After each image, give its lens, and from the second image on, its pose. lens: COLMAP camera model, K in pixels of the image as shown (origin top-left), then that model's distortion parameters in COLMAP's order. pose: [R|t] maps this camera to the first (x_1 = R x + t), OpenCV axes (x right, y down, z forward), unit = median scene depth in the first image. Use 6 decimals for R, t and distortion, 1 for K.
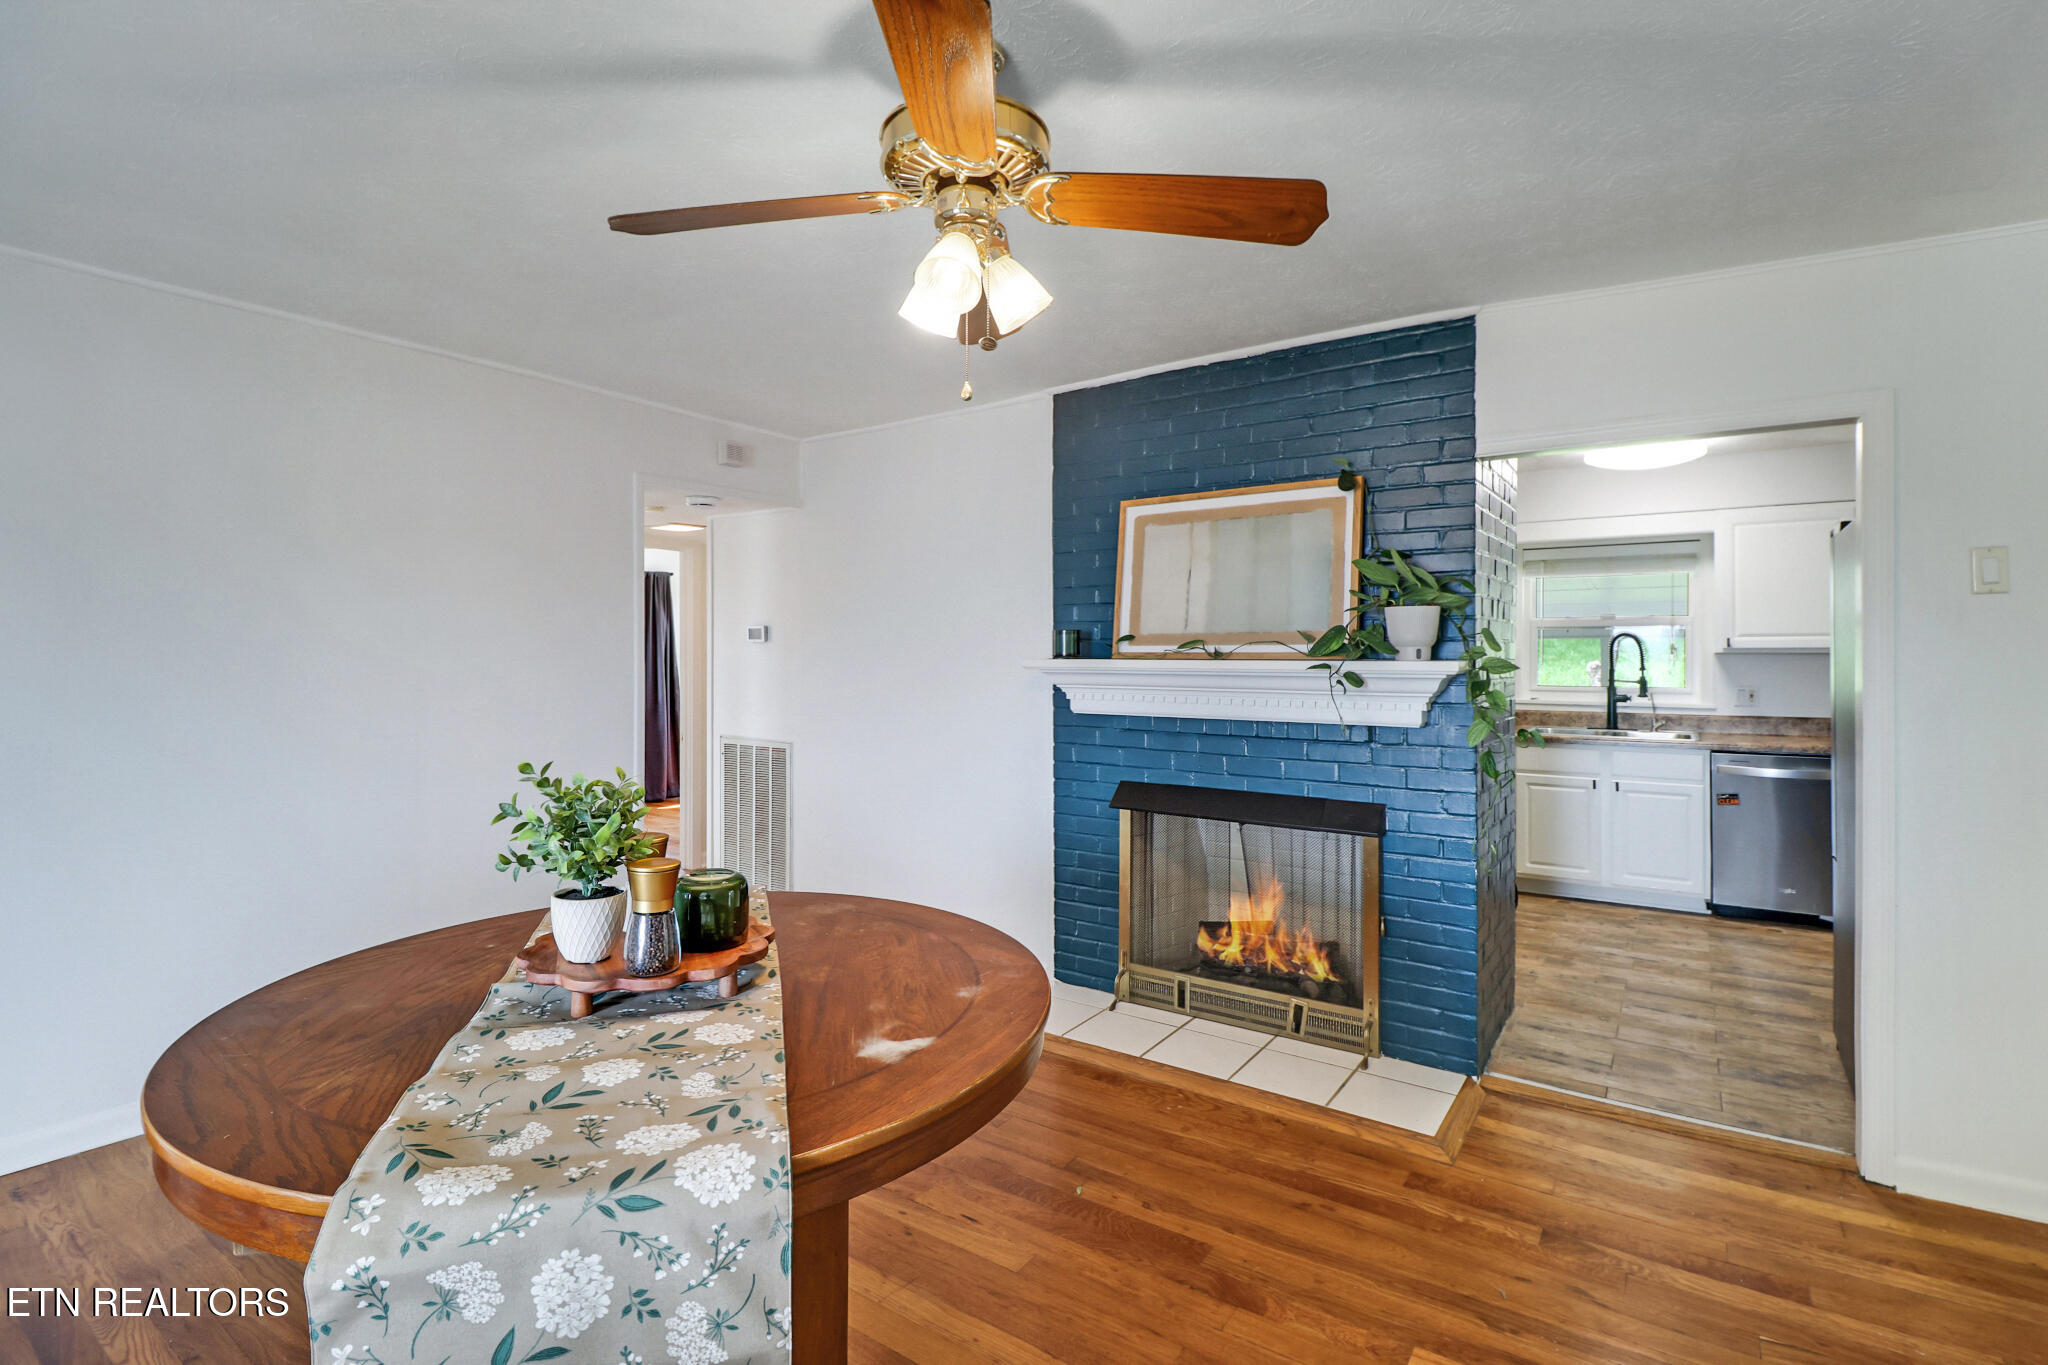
lens RADIAL K [[956.0, 0, 1034.4], [0, 956.0, 653.0], [0, 0, 1]] dist [0.000463, -0.013047]
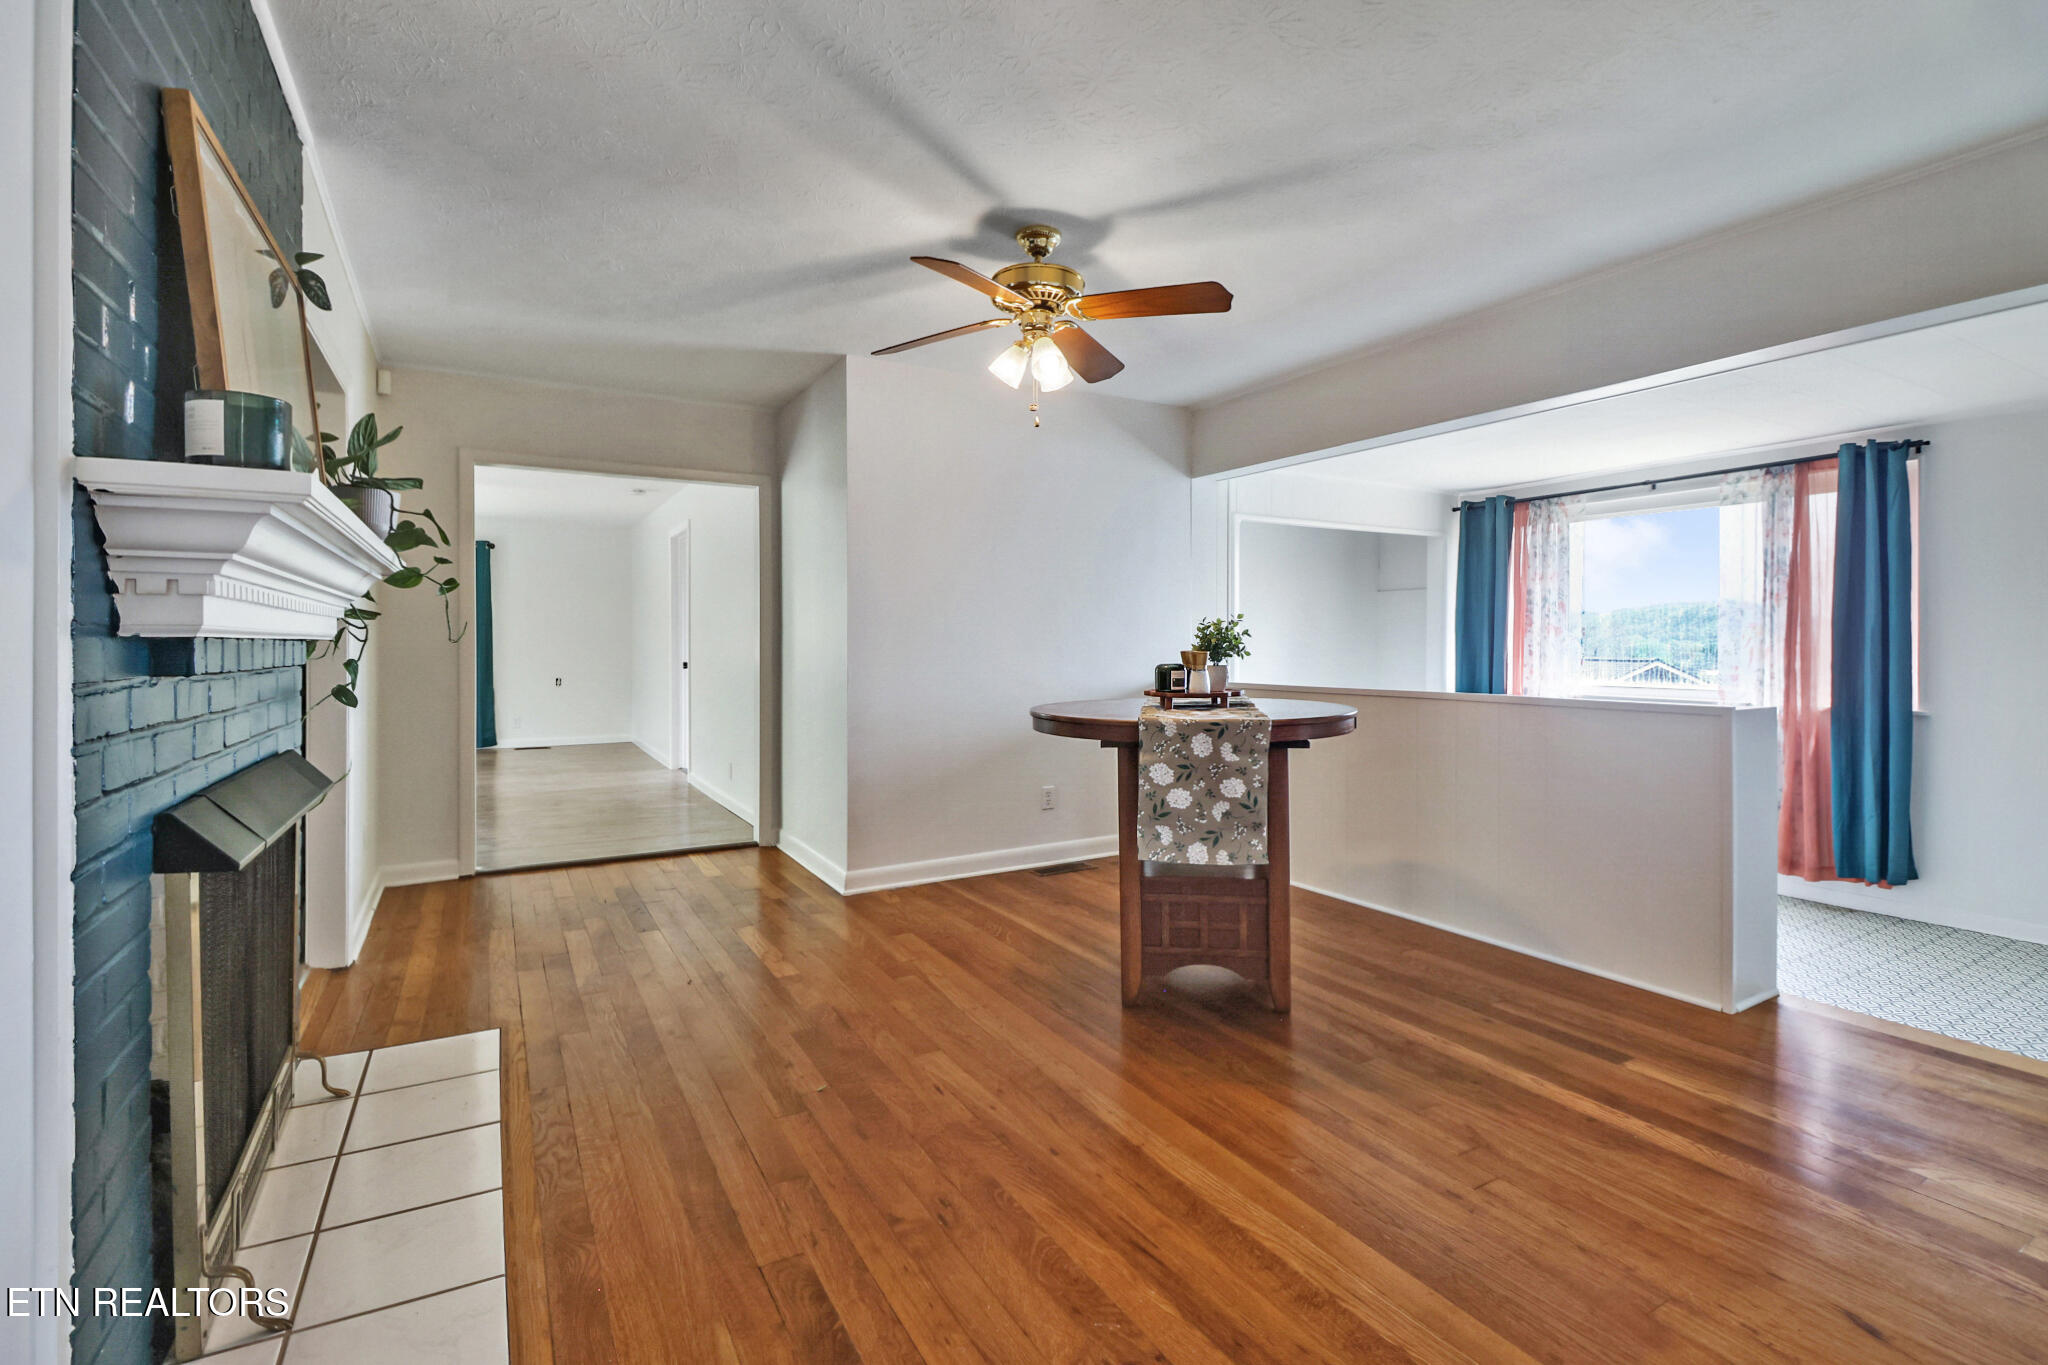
lens RADIAL K [[956.0, 0, 1034.4], [0, 956.0, 653.0], [0, 0, 1]] dist [0.000463, -0.013047]
pose [[-0.900595, -0.000251, 0.434660, -0.597924], [0.004464, 0.999942, 0.009825, 0.105740], [-0.434637, 0.010789, -0.900541, 1.843254]]
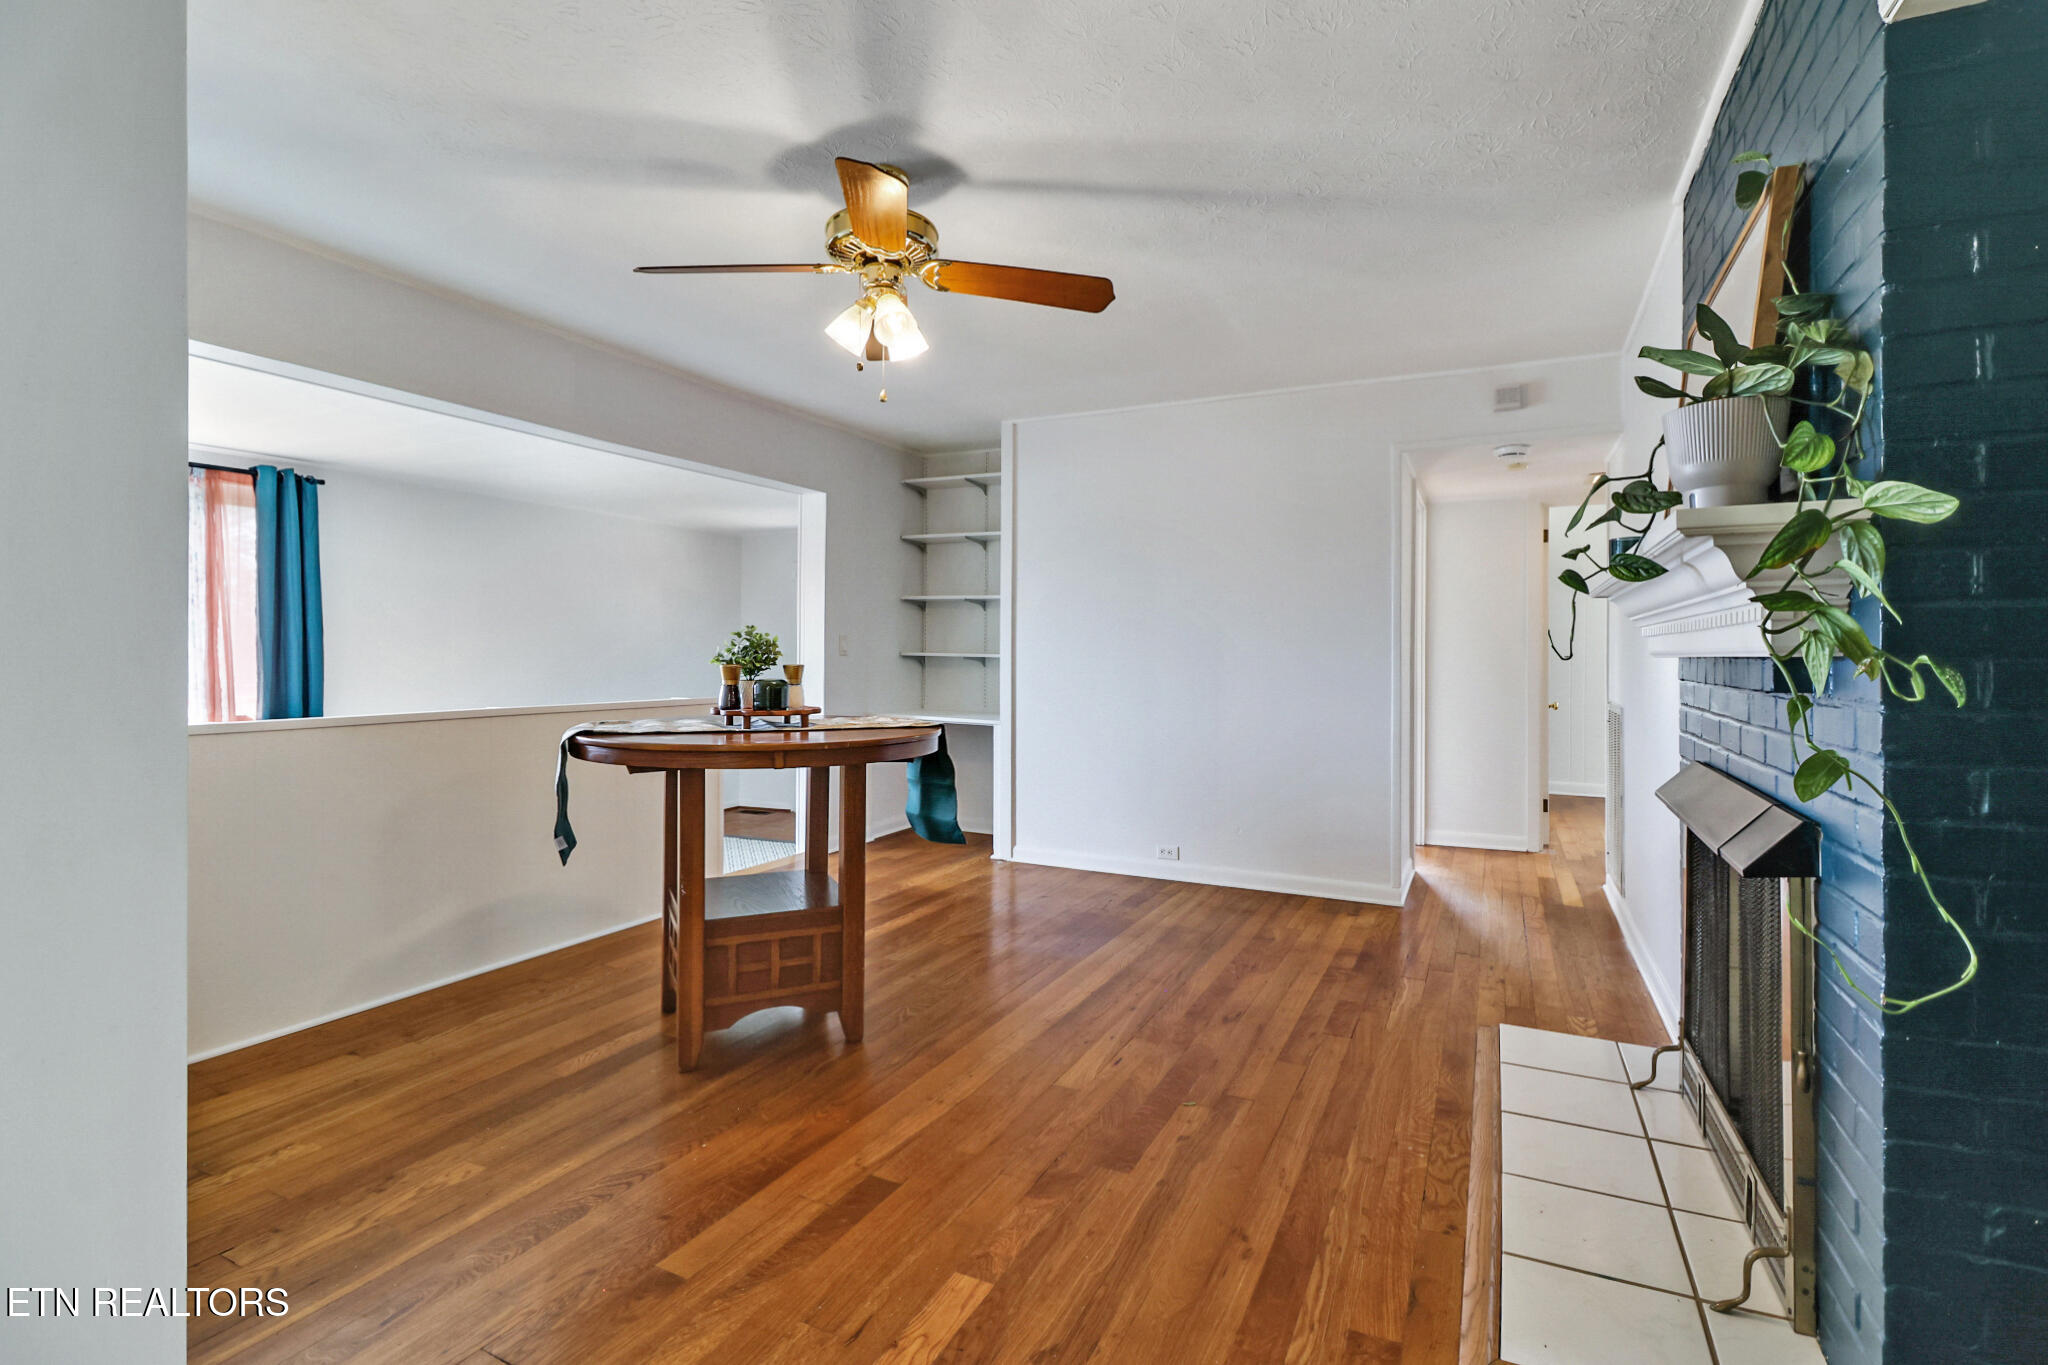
lens RADIAL K [[956.0, 0, 1034.4], [0, 956.0, 653.0], [0, 0, 1]] dist [0.000463, -0.013047]
pose [[0.150443, -0.000111, -0.988619, 1.032562], [-0.007096, 0.999974, -0.001193, 0.100112], [0.988593, 0.007195, 0.150438, 0.708164]]
